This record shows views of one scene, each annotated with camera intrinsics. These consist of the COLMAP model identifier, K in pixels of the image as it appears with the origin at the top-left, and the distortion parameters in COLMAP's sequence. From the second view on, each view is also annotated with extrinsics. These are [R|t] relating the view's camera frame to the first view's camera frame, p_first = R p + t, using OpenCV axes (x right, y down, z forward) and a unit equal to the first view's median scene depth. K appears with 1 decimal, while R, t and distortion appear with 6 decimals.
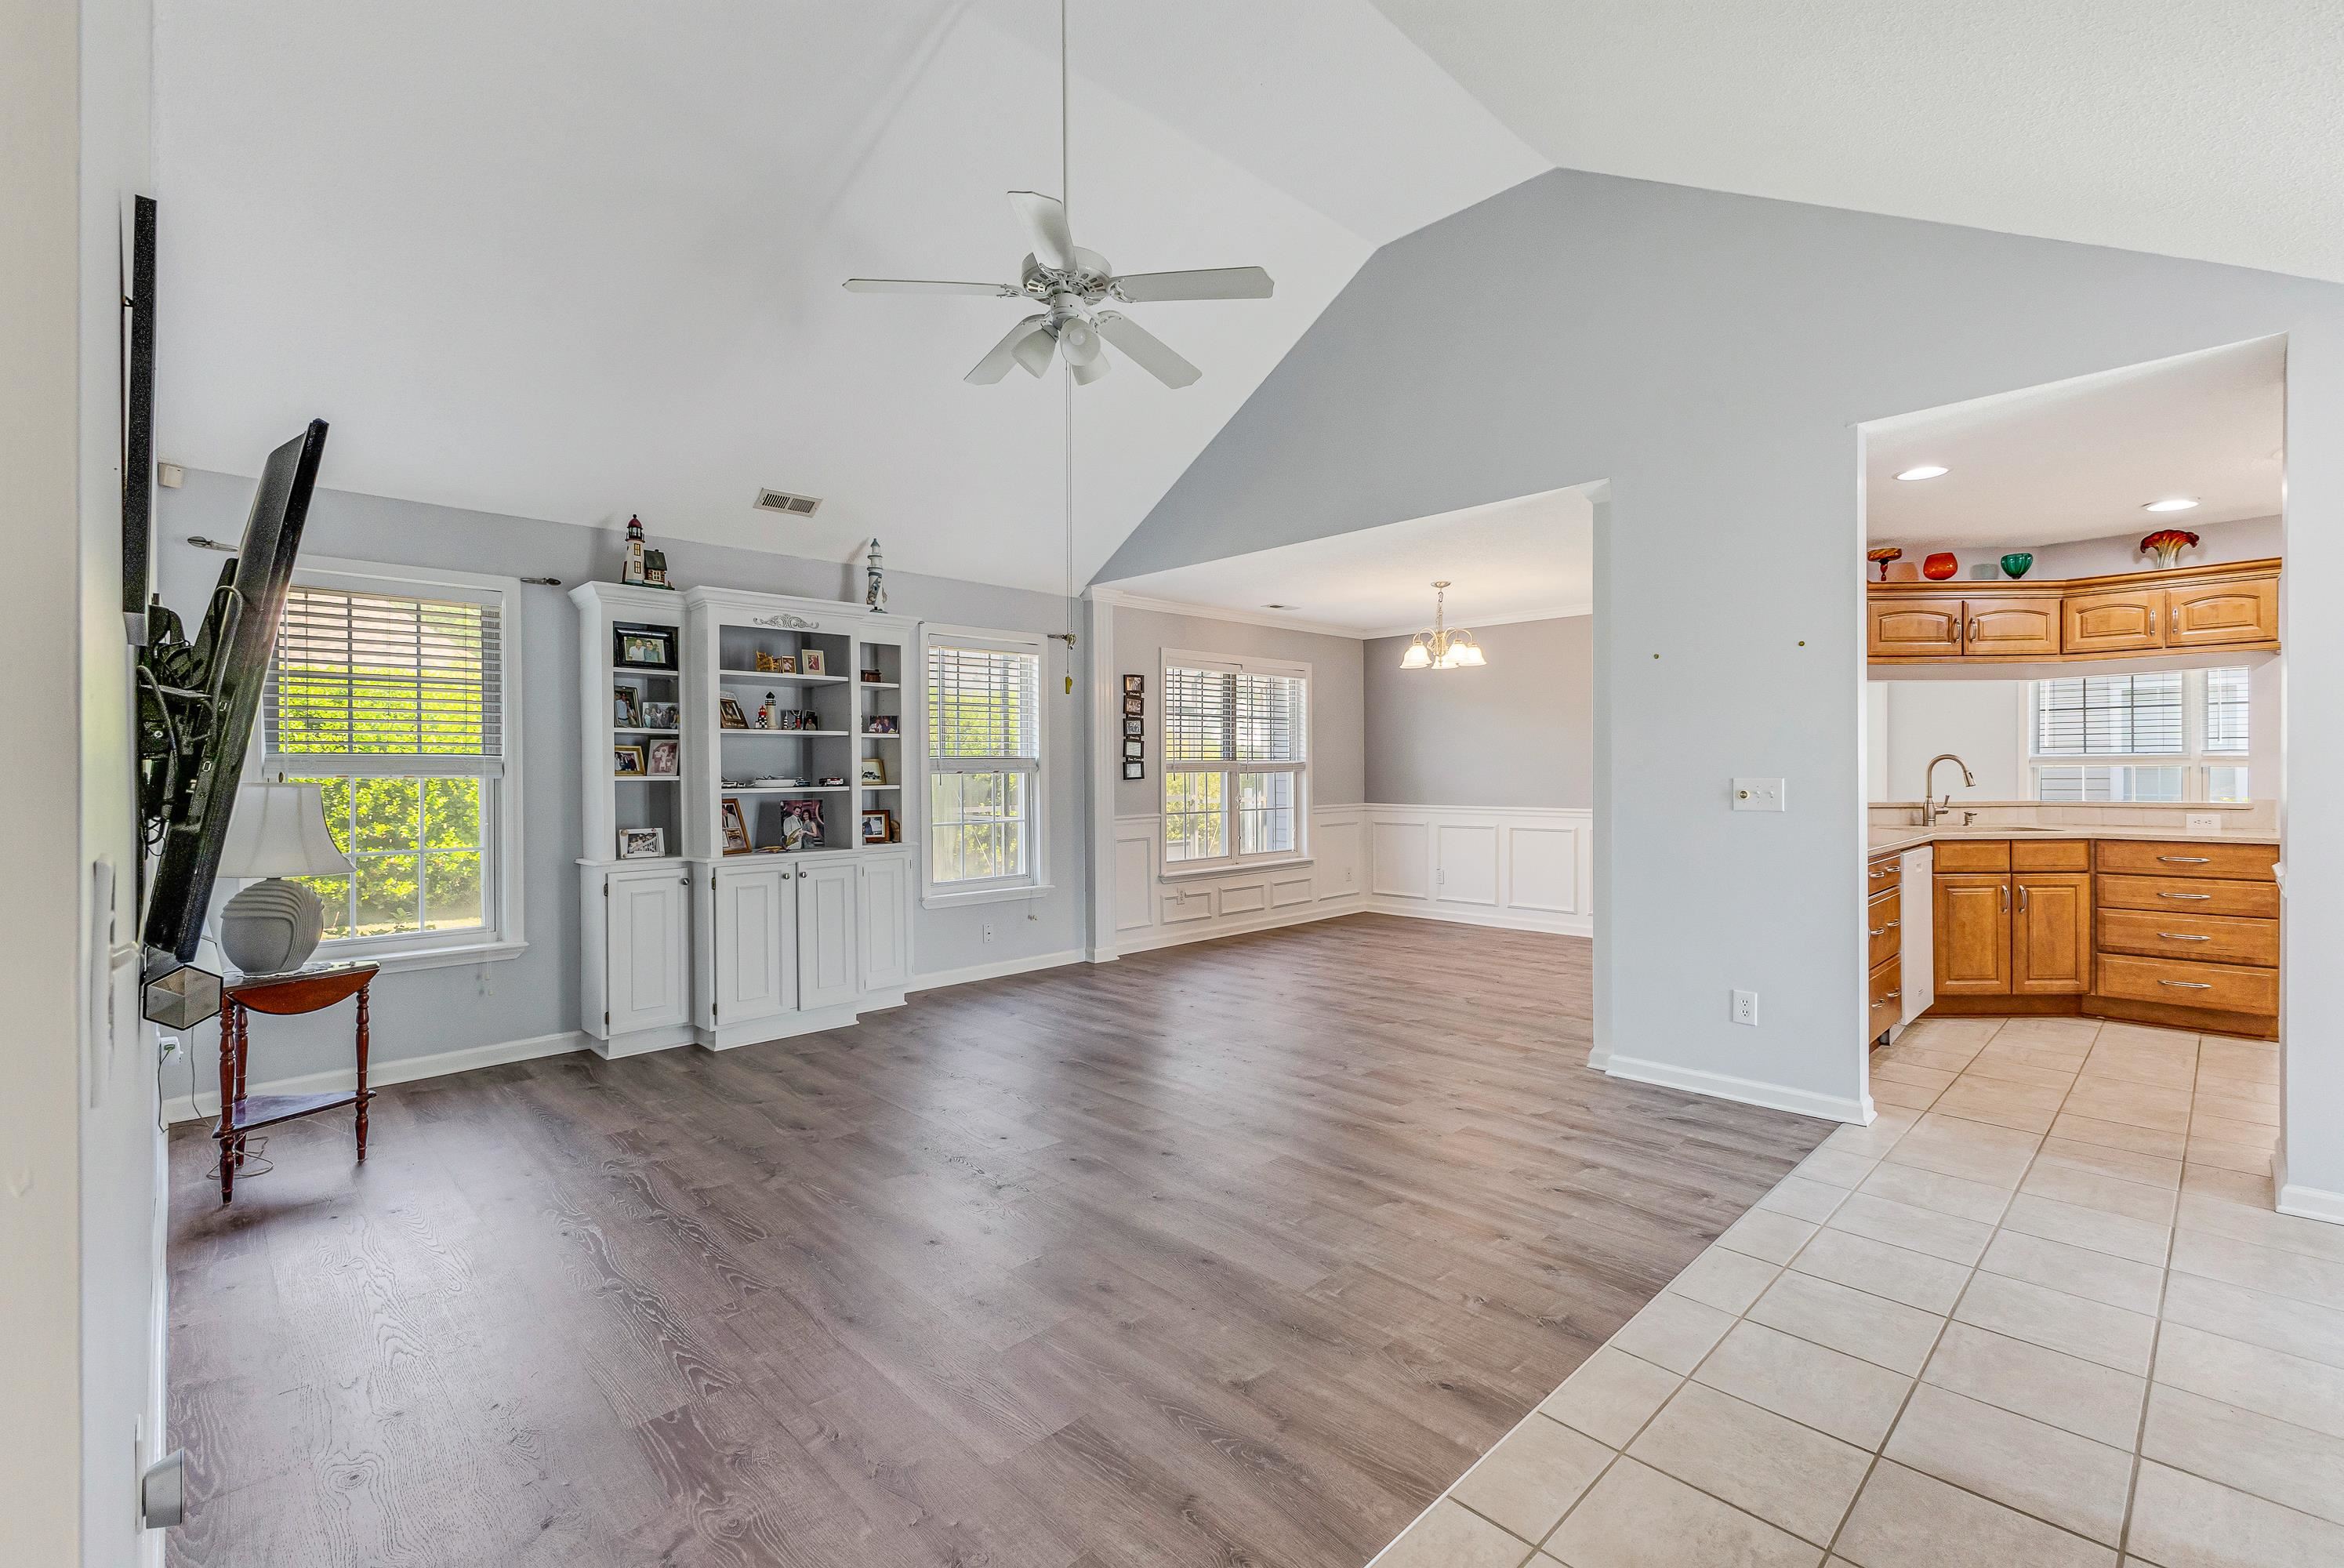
lens RADIAL K [[1041.6, 0, 1154.3], [0, 1041.6, 814.8], [0, 0, 1]] dist [0.004974, 0.002671]
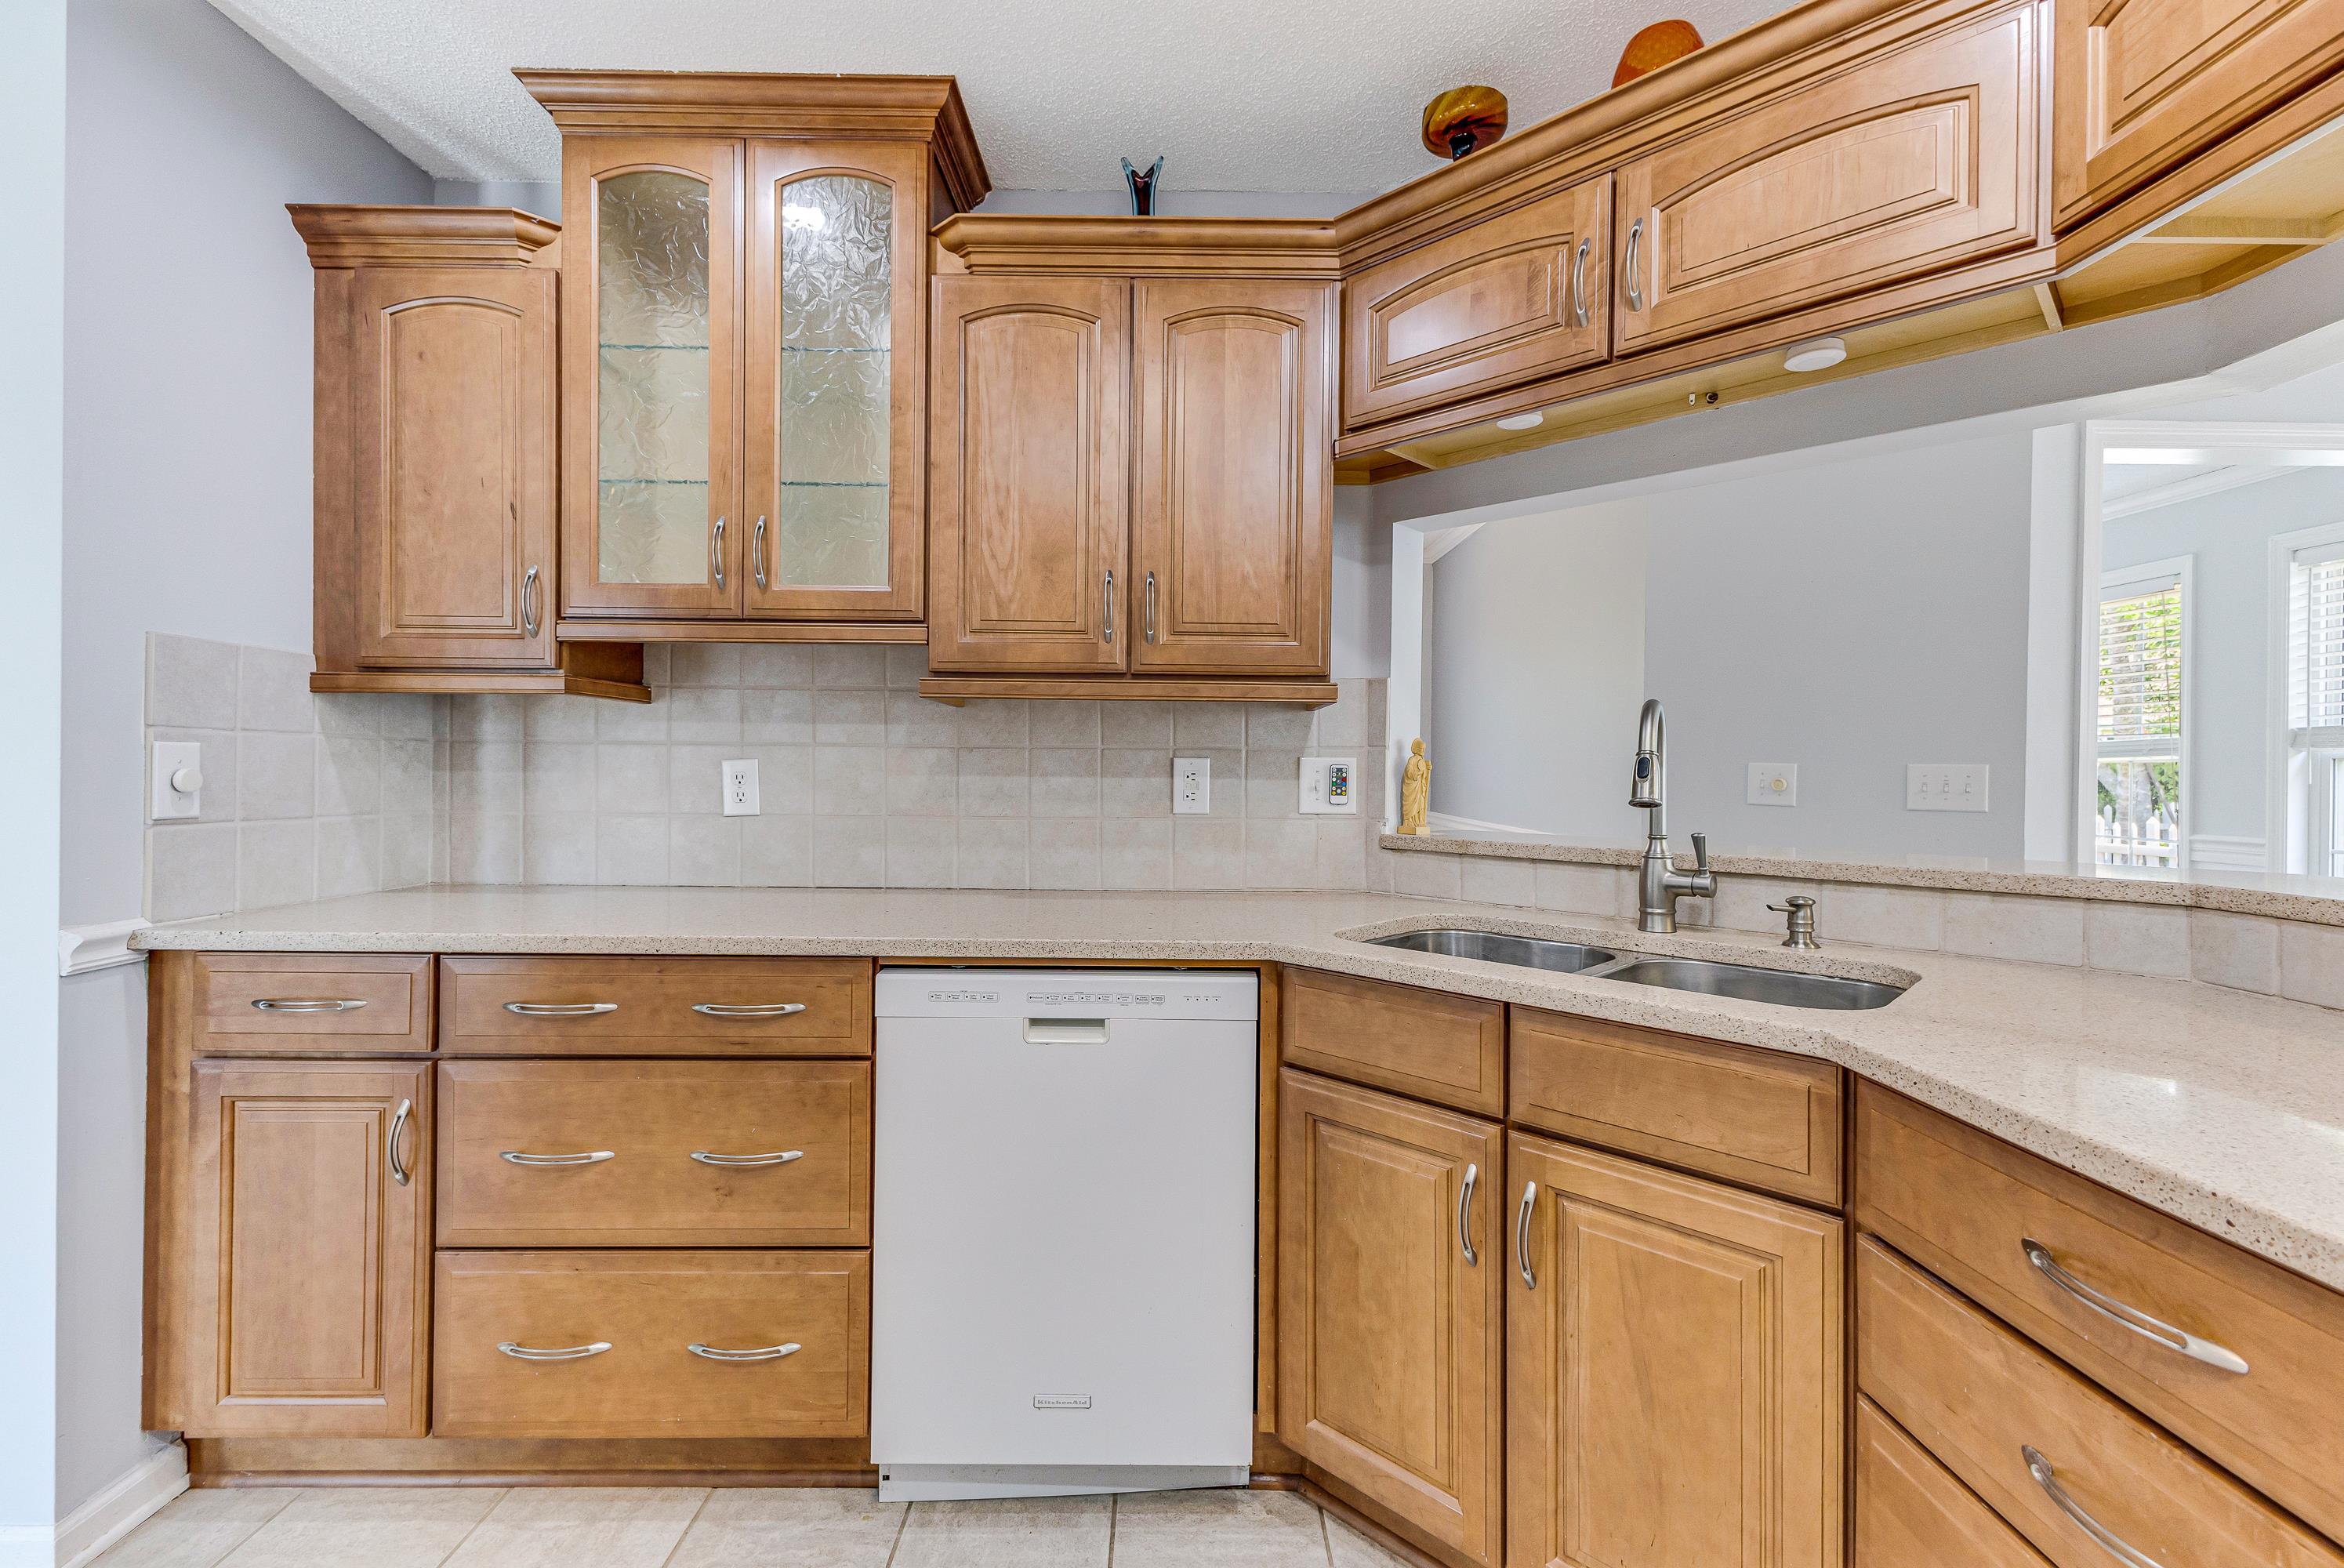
lens RADIAL K [[1041.6, 0, 1174.9], [0, 1041.6, 781.3], [0, 0, 1]] dist [0.004974, 0.002671]
pose [[0.719521, 0.023397, -0.694077, 0.944036], [-0.042581, 0.999038, -0.010465, -0.027172], [0.693164, 0.037084, 0.719825, 0.744060]]
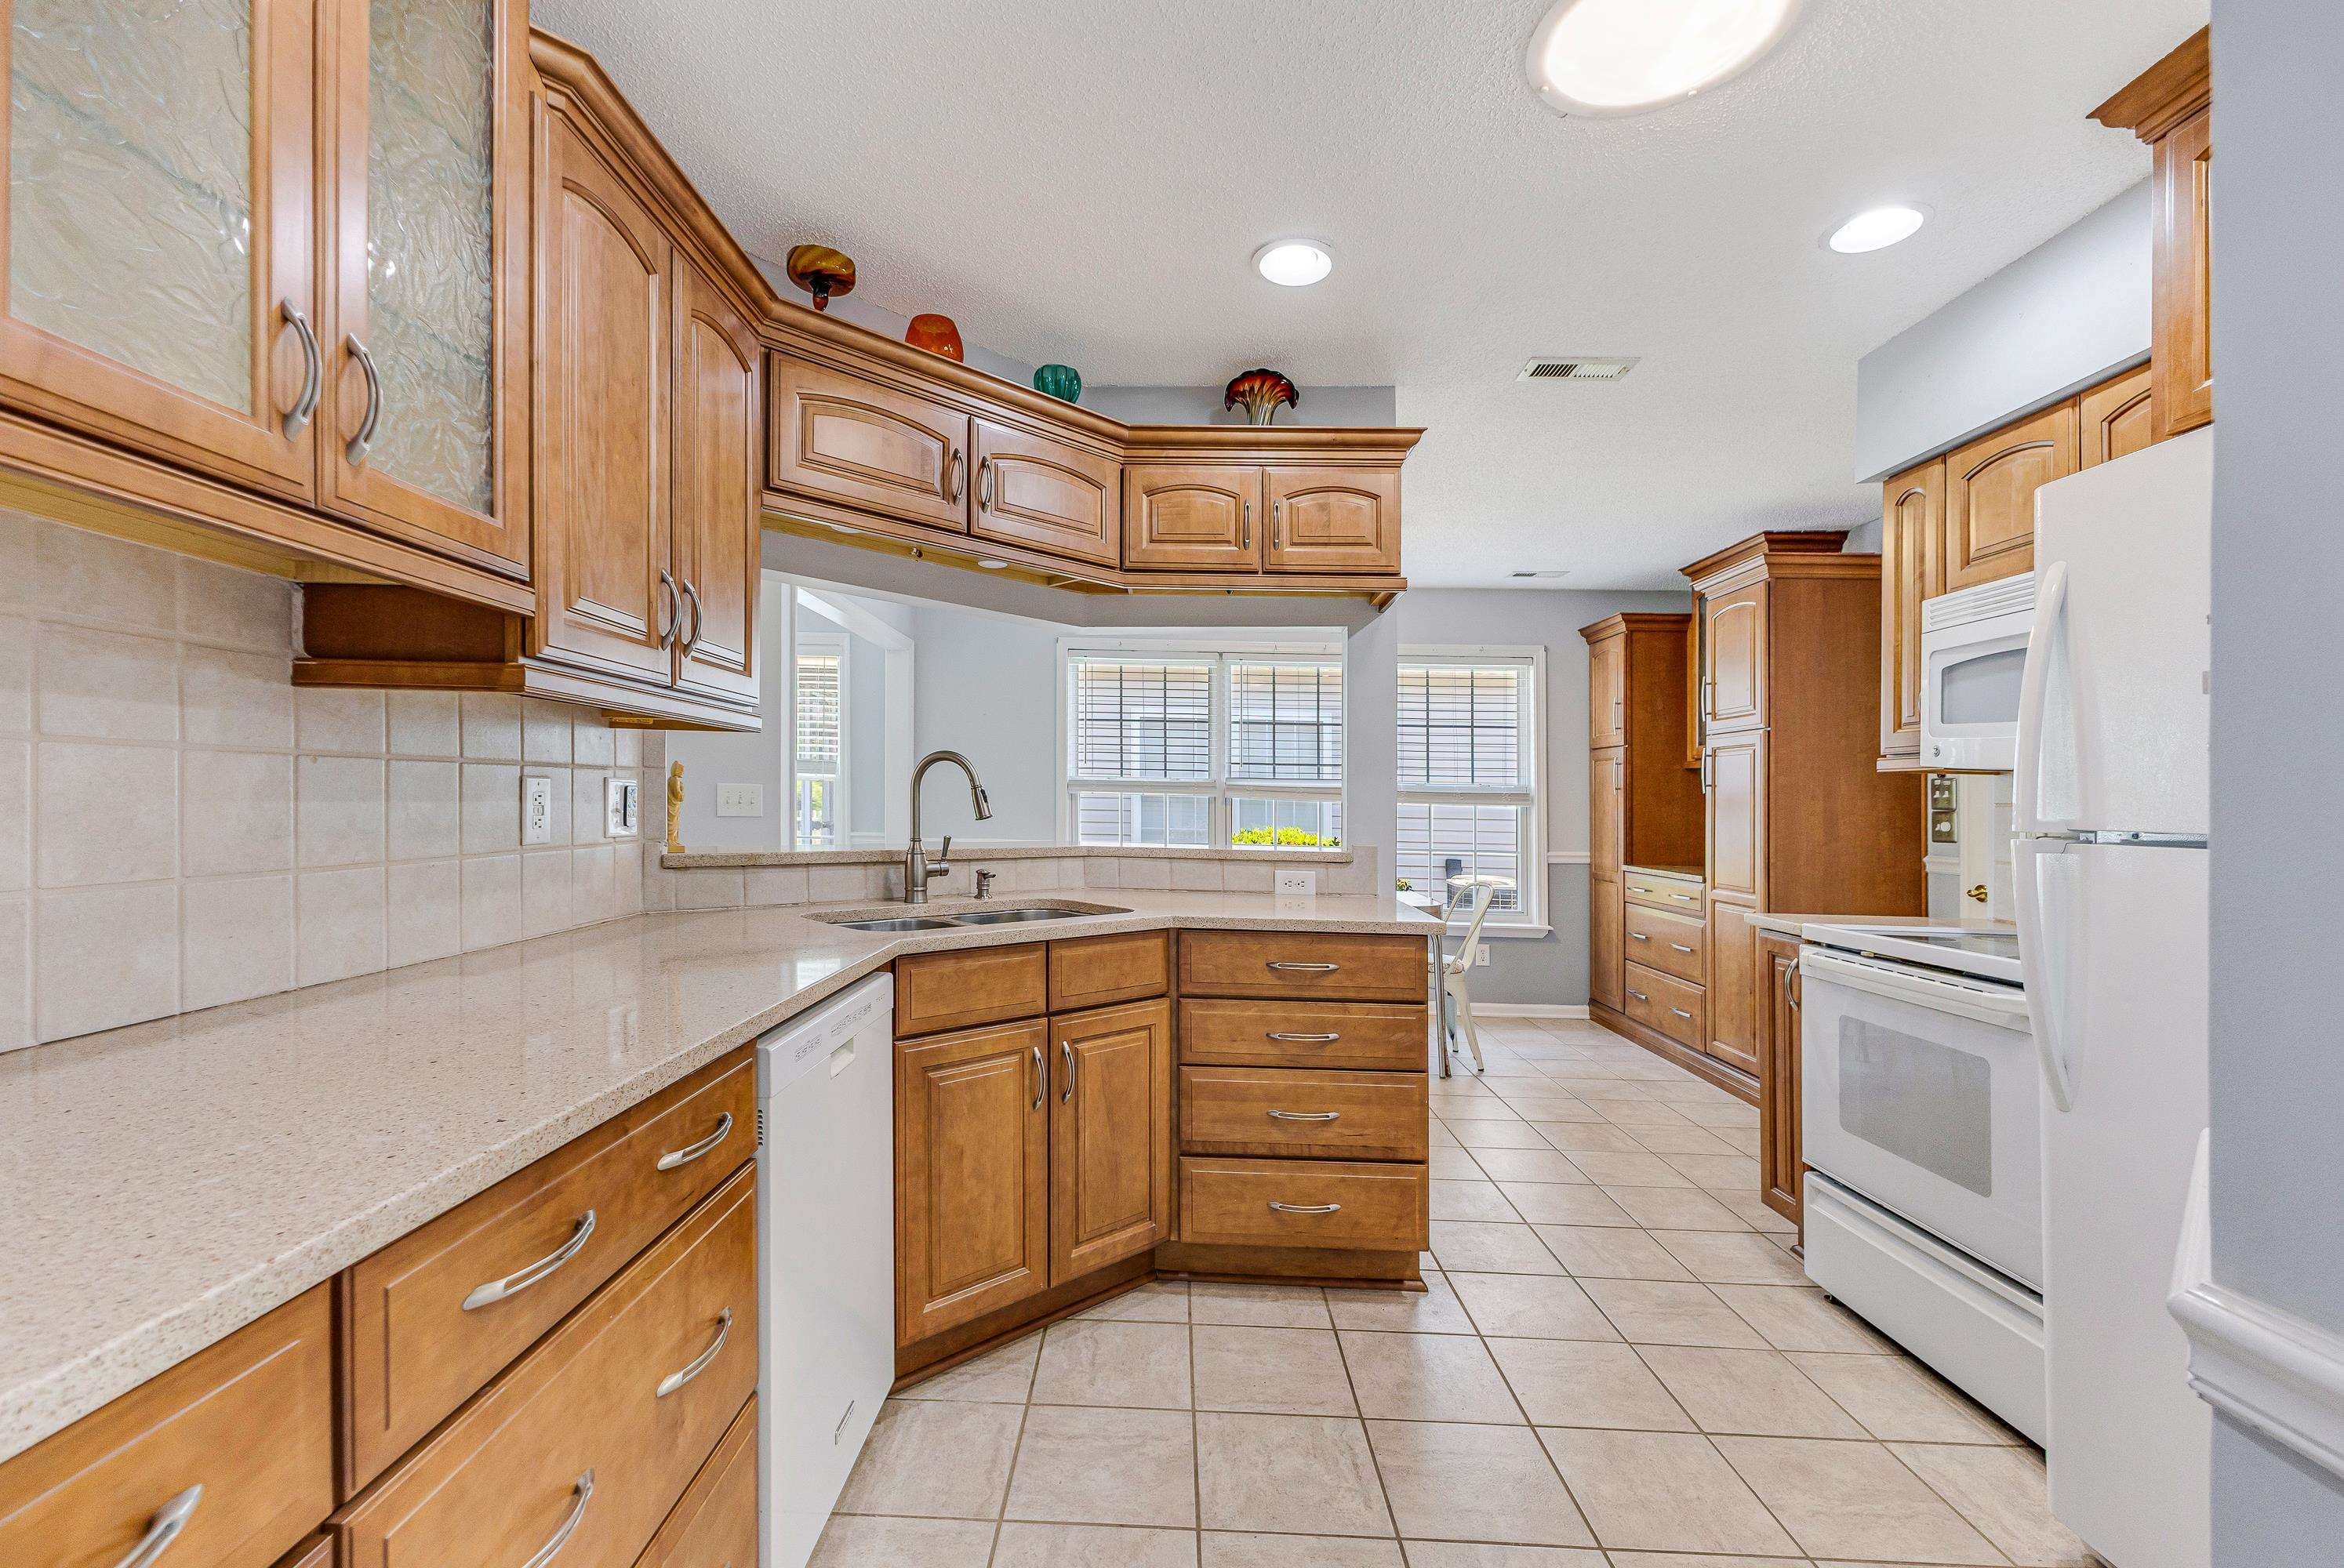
lens RADIAL K [[1041.5, 0, 1154.2], [0, 1041.5, 785.0], [0, 0, 1]] dist [0.004974, 0.002671]
pose [[0.702203, 0.033642, 0.711182, 0.532630], [0.001859, 0.998793, -0.049083, -0.020766], [-0.711974, 0.035788, 0.701293, 0.654472]]
